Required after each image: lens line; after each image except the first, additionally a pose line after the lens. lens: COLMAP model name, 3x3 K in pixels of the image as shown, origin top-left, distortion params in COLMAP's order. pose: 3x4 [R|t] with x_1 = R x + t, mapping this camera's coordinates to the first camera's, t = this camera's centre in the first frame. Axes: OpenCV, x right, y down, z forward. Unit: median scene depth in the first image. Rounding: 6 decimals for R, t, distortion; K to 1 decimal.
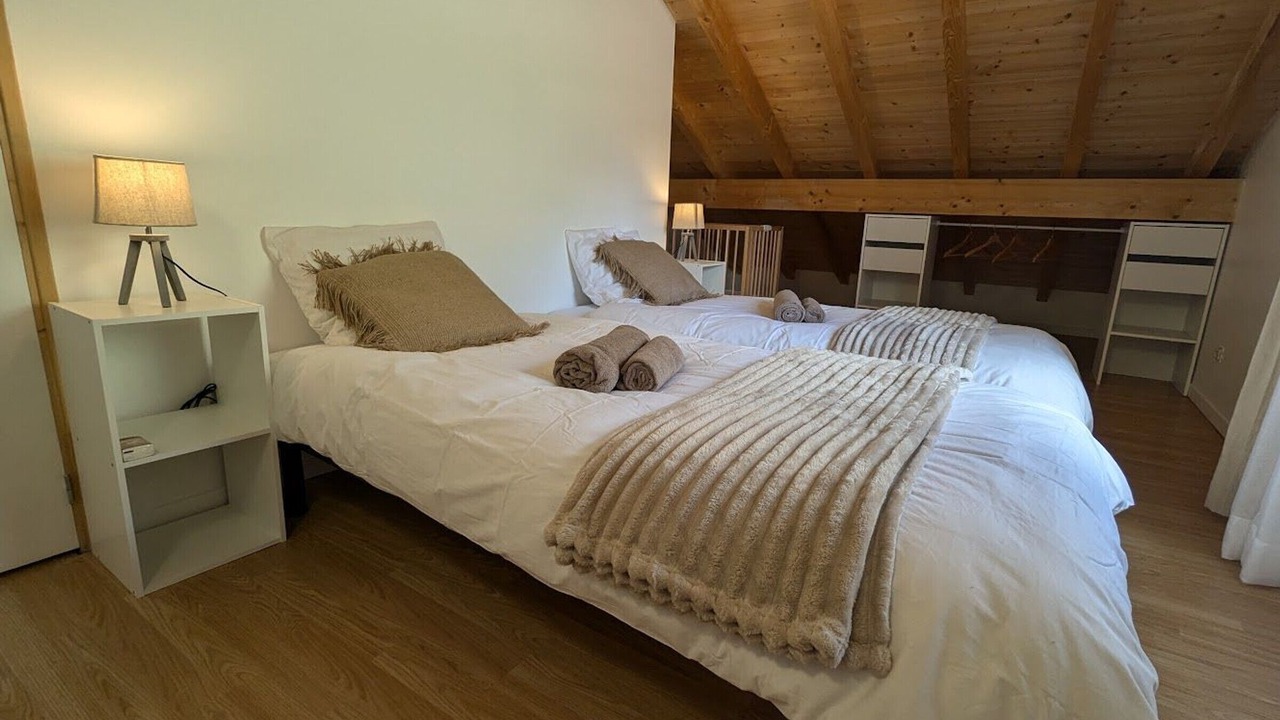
lens RADIAL K [[604.4, 0, 638.3], [0, 604.4, 358.9], [0, 0, 1]] dist [0.000341, 0.000304]
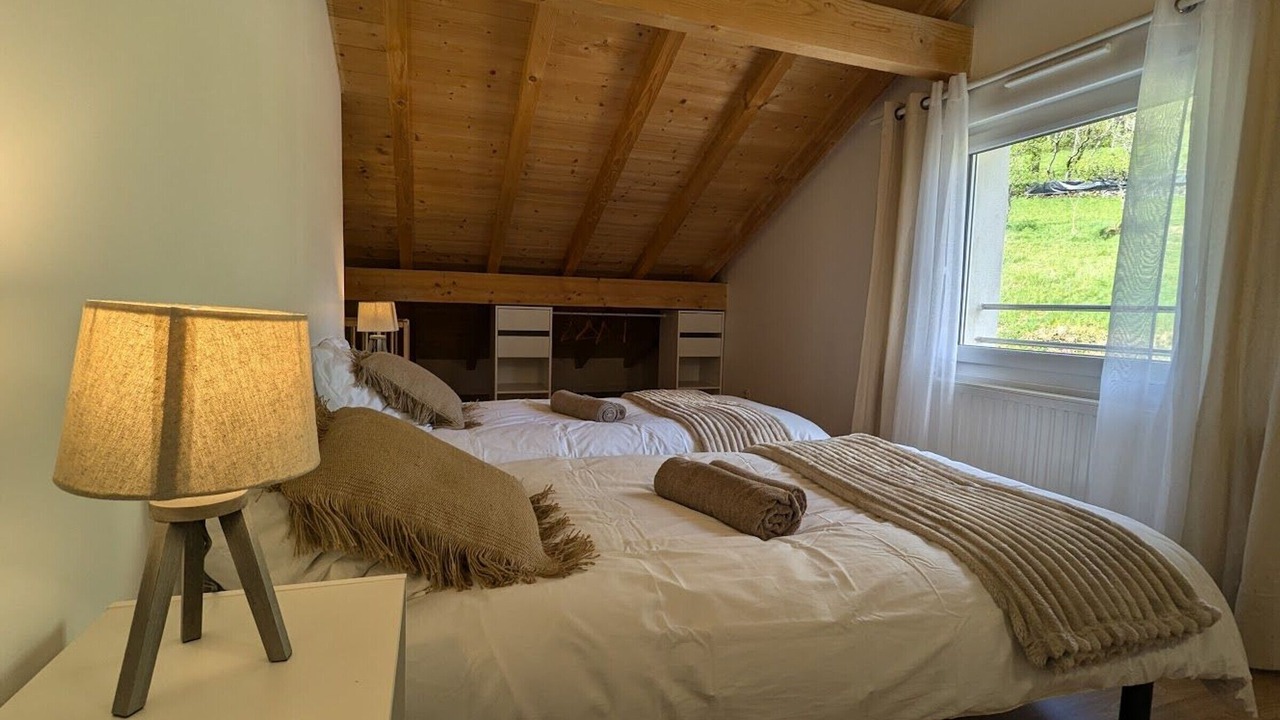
lens RADIAL K [[604.4, 0, 638.3], [0, 604.4, 358.9], [0, 0, 1]] dist [0.000341, 0.000304]
pose [[0.608877, -0.089790, 0.788166, -0.338983], [0.179435, 0.983411, -0.026585, -0.083331], [-0.772704, 0.157611, 0.614888, 0.191912]]
